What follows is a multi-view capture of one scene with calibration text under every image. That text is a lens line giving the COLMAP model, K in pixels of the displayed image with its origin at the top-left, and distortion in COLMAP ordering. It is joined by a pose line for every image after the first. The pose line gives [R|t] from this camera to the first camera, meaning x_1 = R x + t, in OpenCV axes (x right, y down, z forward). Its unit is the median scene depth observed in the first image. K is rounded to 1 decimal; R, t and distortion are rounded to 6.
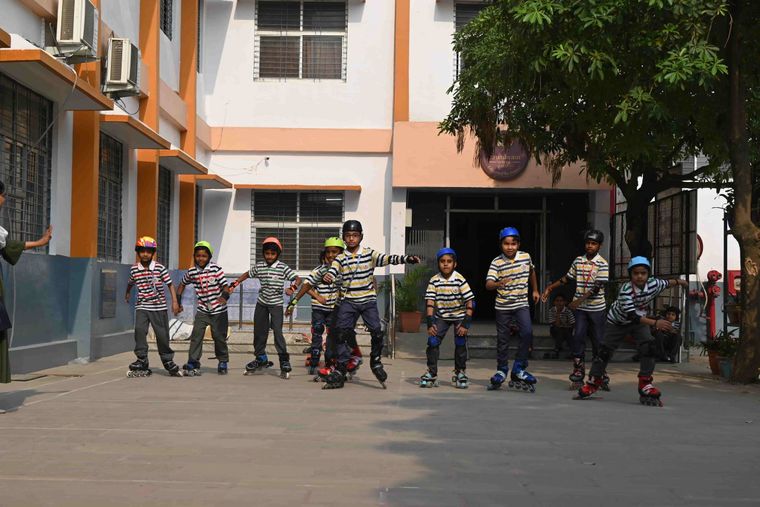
lens RADIAL K [[2086.0, 0, 380.0], [0, 2086.0, 253.5], [0, 0, 1]] dist [-0.028319, 0.163479]
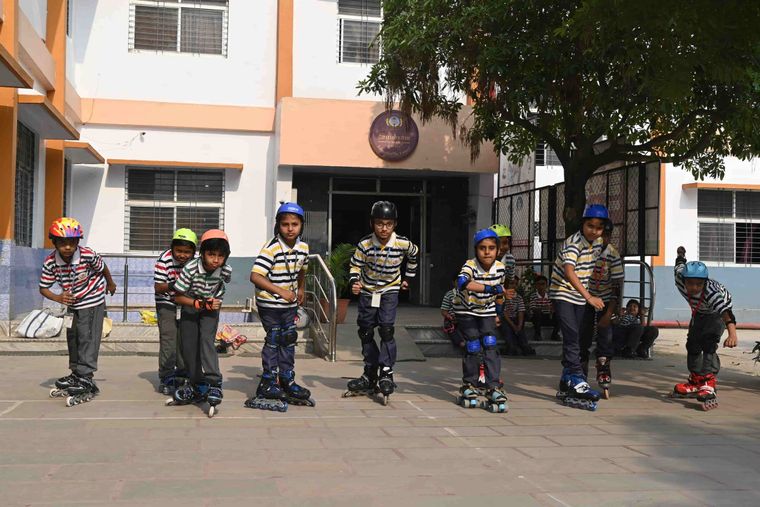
lens RADIAL K [[1086.7, 0, 423.6], [0, 1086.7, 254.1], [0, 0, 1]] dist [-0.000357, 0.032255]
pose [[0.971575, 0.004947, 0.236682, -0.046657], [-0.006281, 0.999968, 0.004886, 0.006170], [-0.236650, -0.006234, 0.971575, 0.486502]]
